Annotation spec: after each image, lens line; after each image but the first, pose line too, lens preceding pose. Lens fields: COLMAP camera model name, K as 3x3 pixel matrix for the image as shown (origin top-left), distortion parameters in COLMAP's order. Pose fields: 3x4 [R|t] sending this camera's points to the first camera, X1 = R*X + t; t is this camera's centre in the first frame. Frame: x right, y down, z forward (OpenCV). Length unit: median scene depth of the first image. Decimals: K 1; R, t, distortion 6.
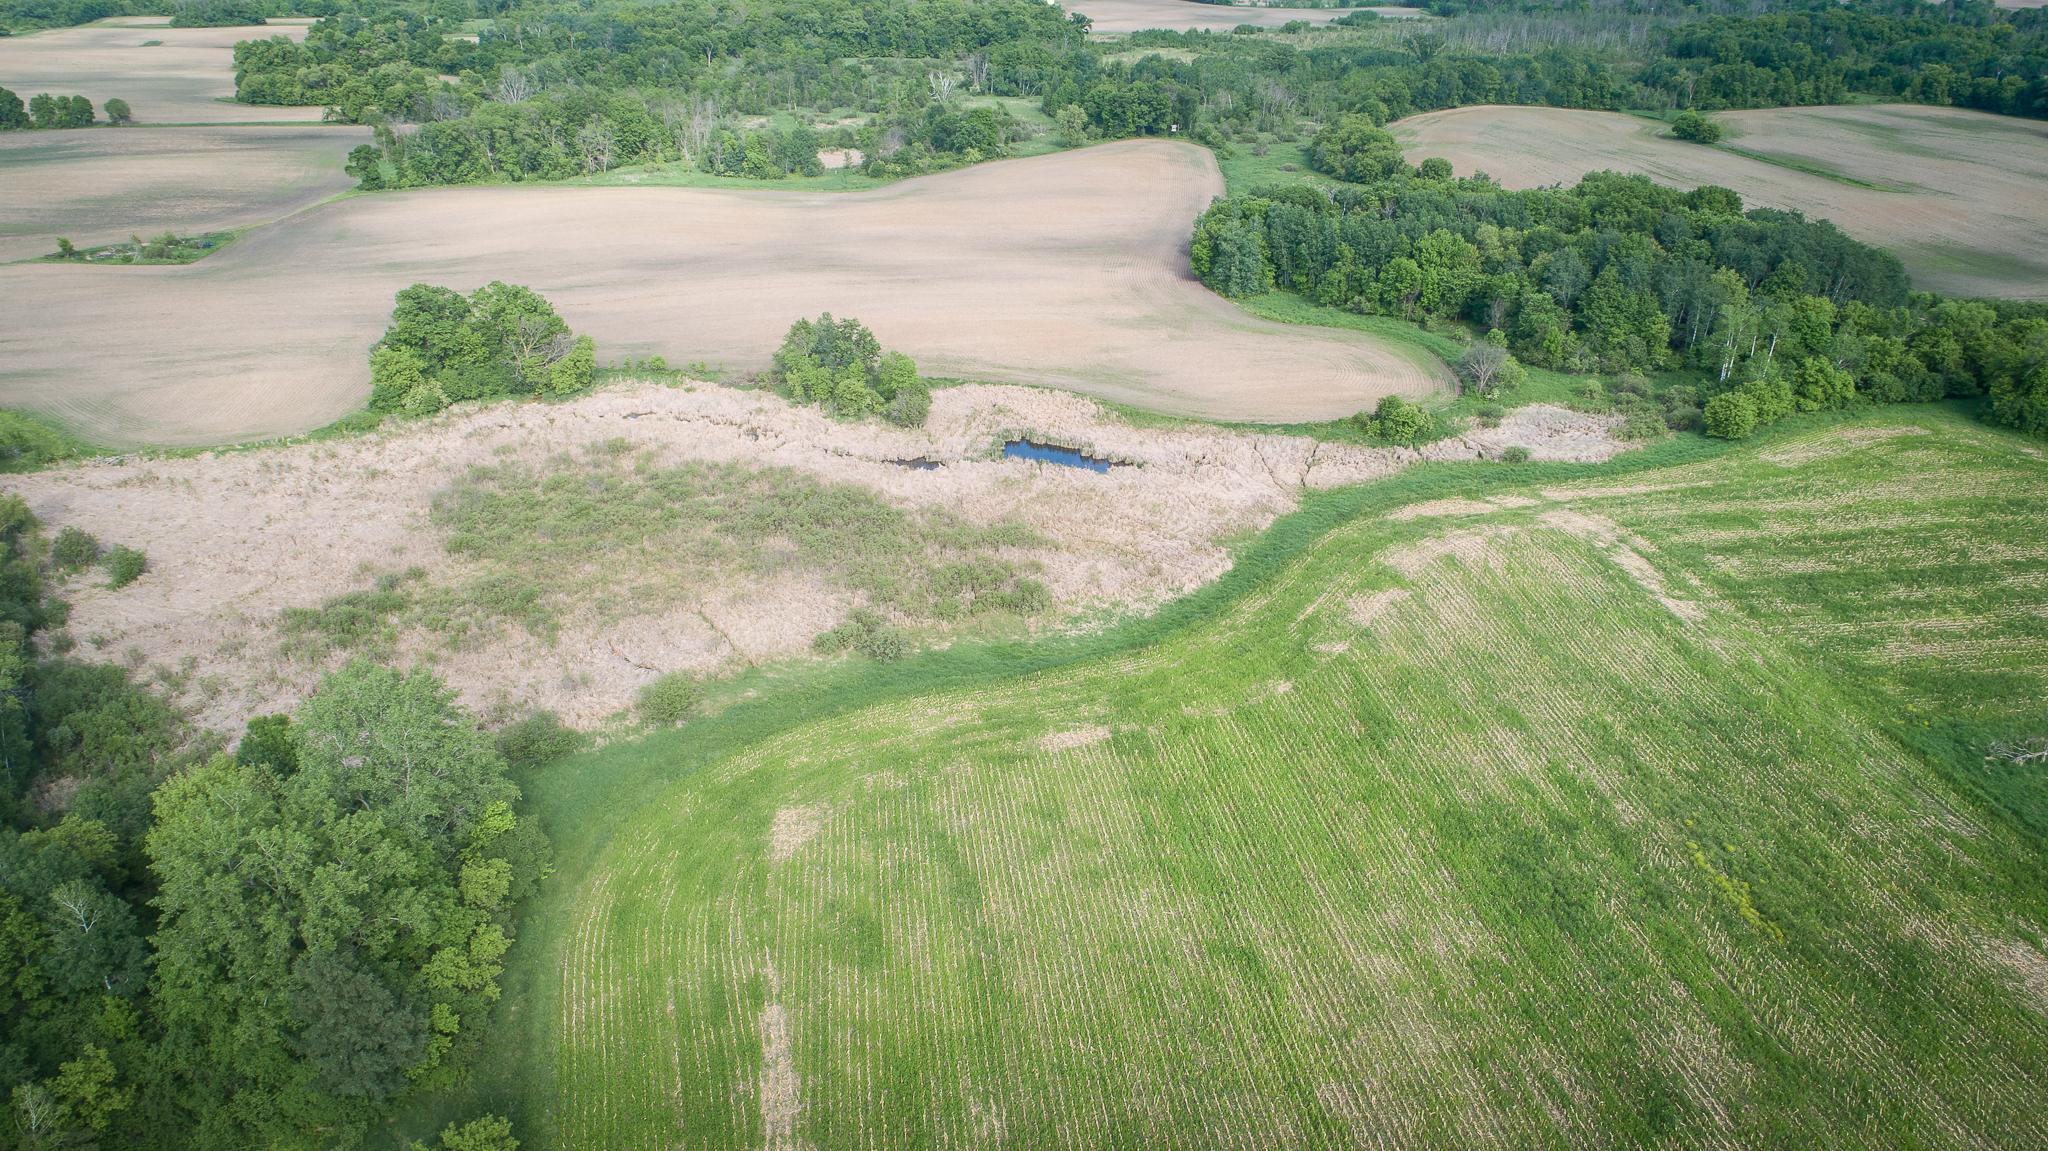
lens RADIAL K [[1377.5, 0, 1027.2], [0, 1377.5, 574.6], [0, 0, 1]] dist [-0.017937, 0.010981]
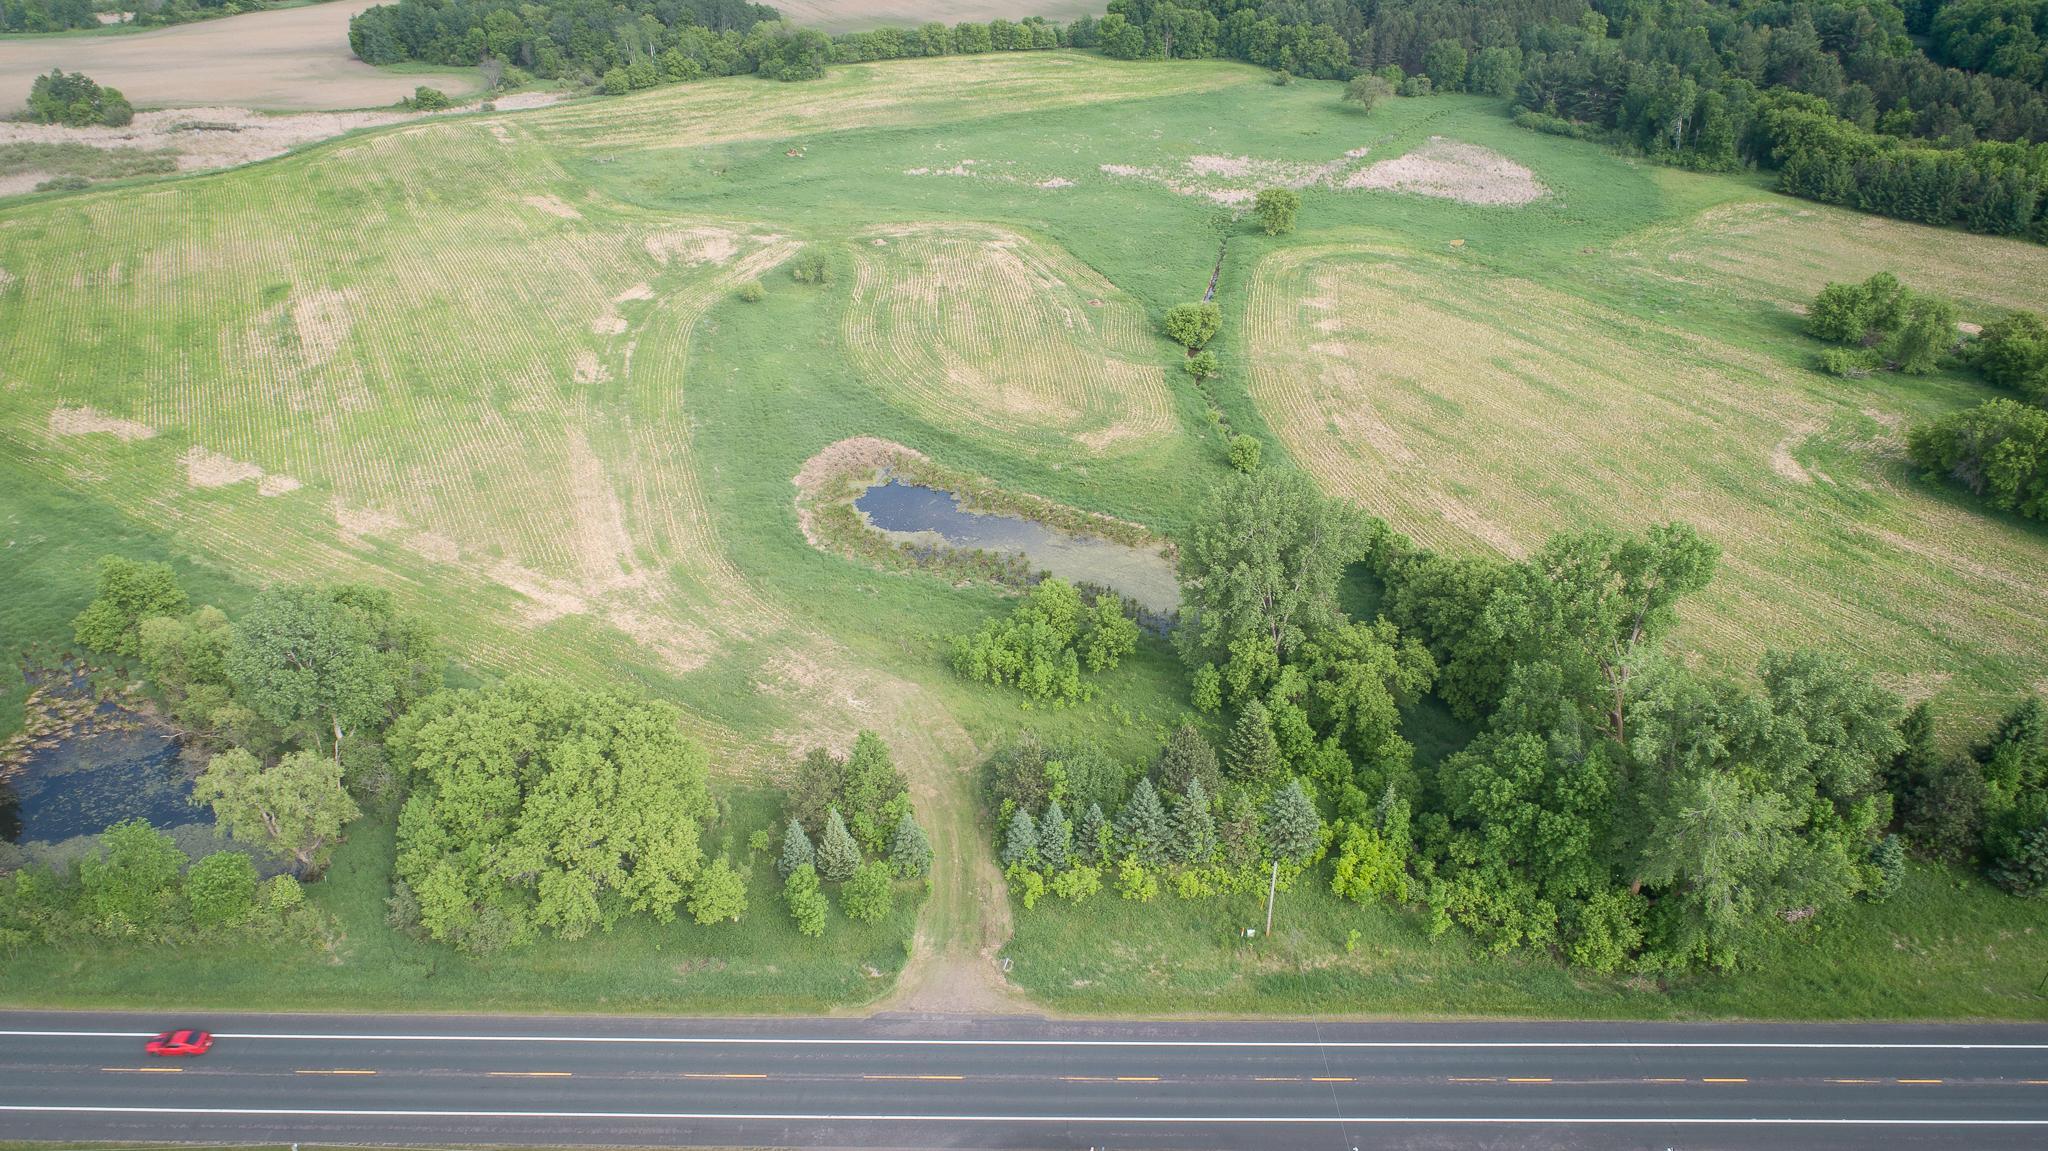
lens RADIAL K [[1377.5, 0, 1027.2], [0, 1377.5, 574.6], [0, 0, 1]] dist [-0.017937, 0.010981]
pose [[0.934764, -0.179213, 0.306757, 0.346728], [0.162293, 0.983492, 0.080028, 0.488248], [-0.316035, -0.025022, 0.948417, -0.970901]]
